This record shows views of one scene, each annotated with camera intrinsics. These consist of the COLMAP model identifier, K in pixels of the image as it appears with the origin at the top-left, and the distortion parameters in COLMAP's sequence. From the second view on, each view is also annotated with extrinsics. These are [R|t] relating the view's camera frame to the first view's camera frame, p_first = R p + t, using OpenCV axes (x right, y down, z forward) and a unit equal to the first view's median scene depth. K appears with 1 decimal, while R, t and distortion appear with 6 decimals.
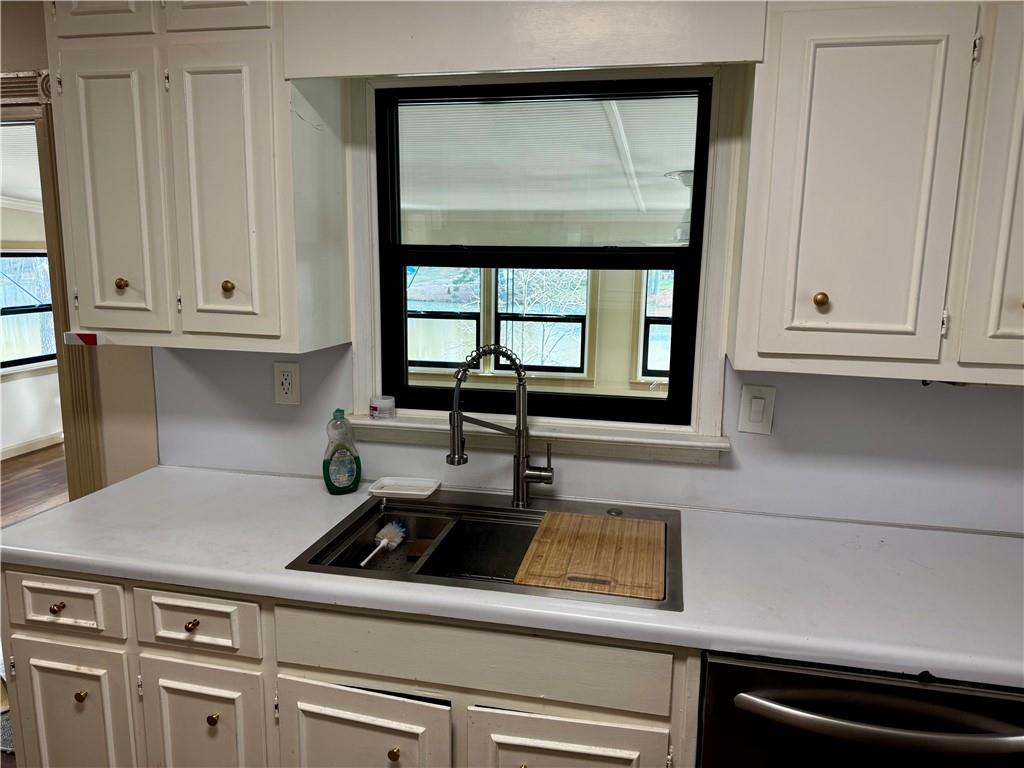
lens RADIAL K [[723.9, 0, 510.4], [0, 723.9, 386.2], [0, 0, 1]] dist [0.151548, -0.205150]
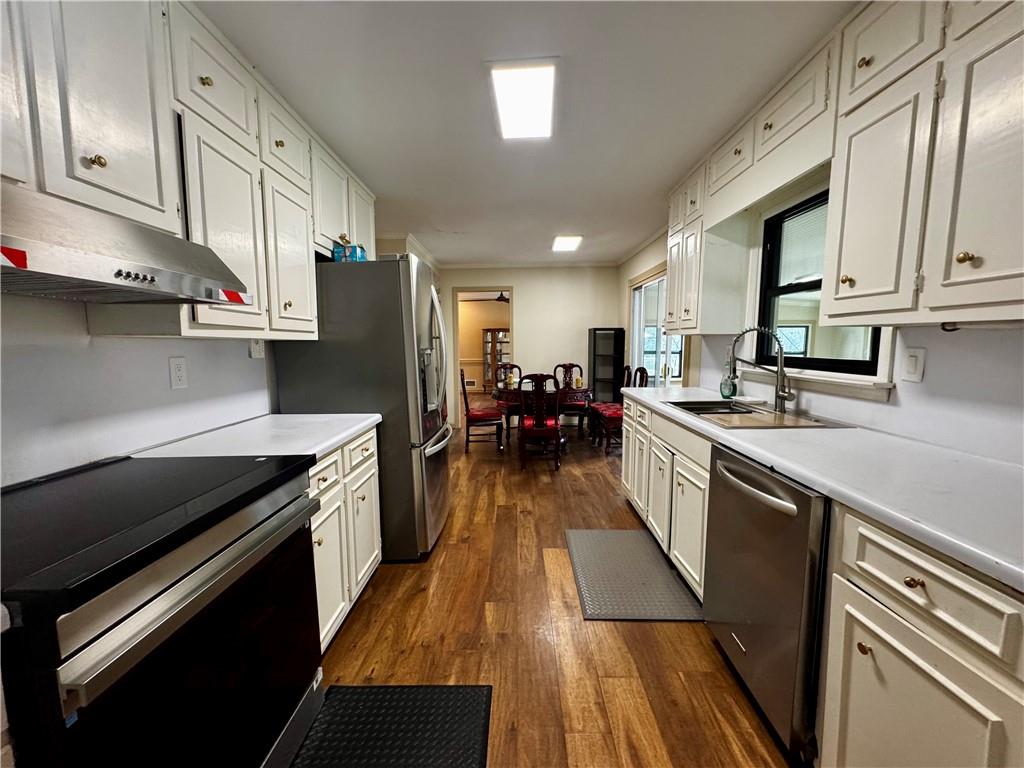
lens RADIAL K [[407.3, 0, 511.6], [0, 407.3, 384.8], [0, 0, 1]] dist [-0.005183, 0.000700]
pose [[0.196459, 0.088573, -0.976503, 0.958328], [-0.174020, 0.983251, 0.054175, 0.163410], [0.964946, 0.159288, 0.208582, 0.077913]]
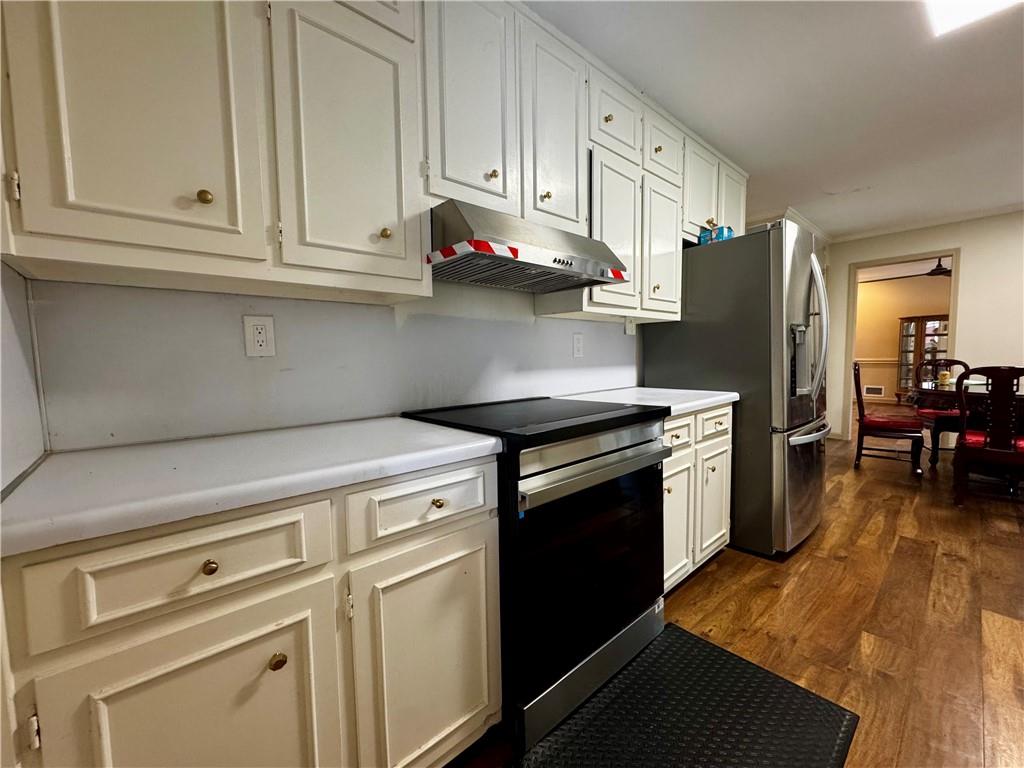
lens RADIAL K [[409.2, 0, 513.9], [0, 409.2, 383.4], [0, 0, 1]] dist [-0.002343, -0.000110]
pose [[-0.591937, 0.062294, -0.803574, 1.041585], [-0.135895, 0.975021, 0.175689, 0.235615], [0.794445, 0.213199, -0.568685, 0.119491]]
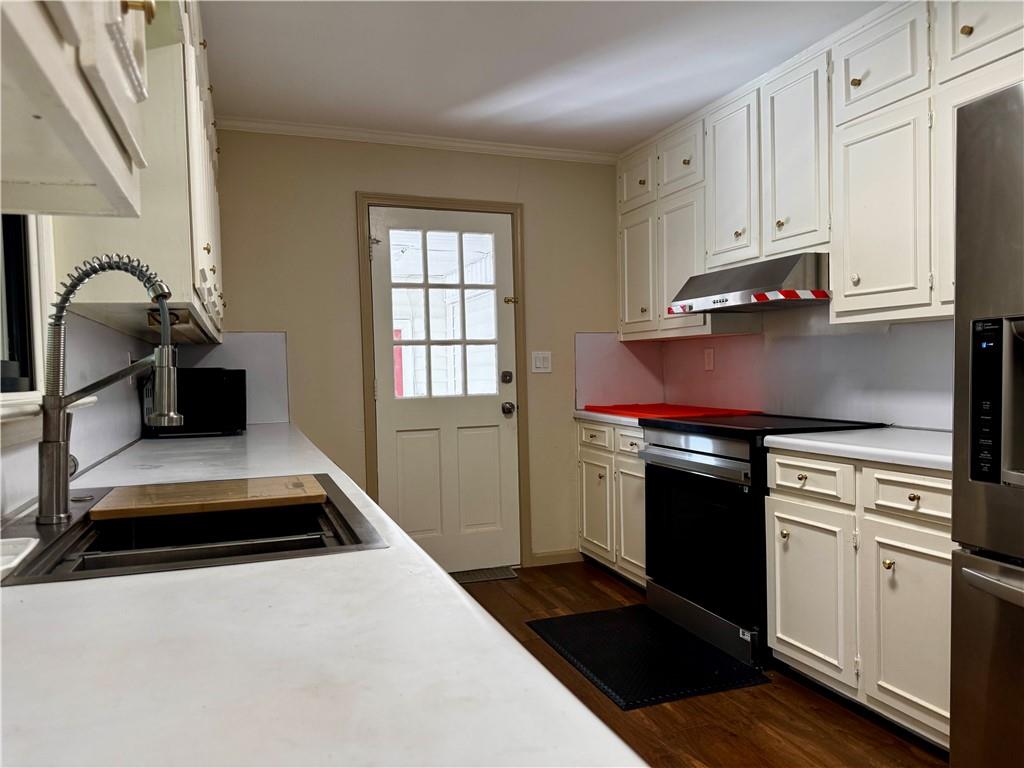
lens RADIAL K [[723.9, 0, 510.4], [0, 723.9, 386.2], [0, 0, 1]] dist [0.151548, -0.205150]
pose [[-0.535930, -0.015477, 0.844121, -0.754032], [0.173762, 0.976404, 0.128223, 0.033966], [-0.826188, 0.215394, -0.520595, 1.019646]]
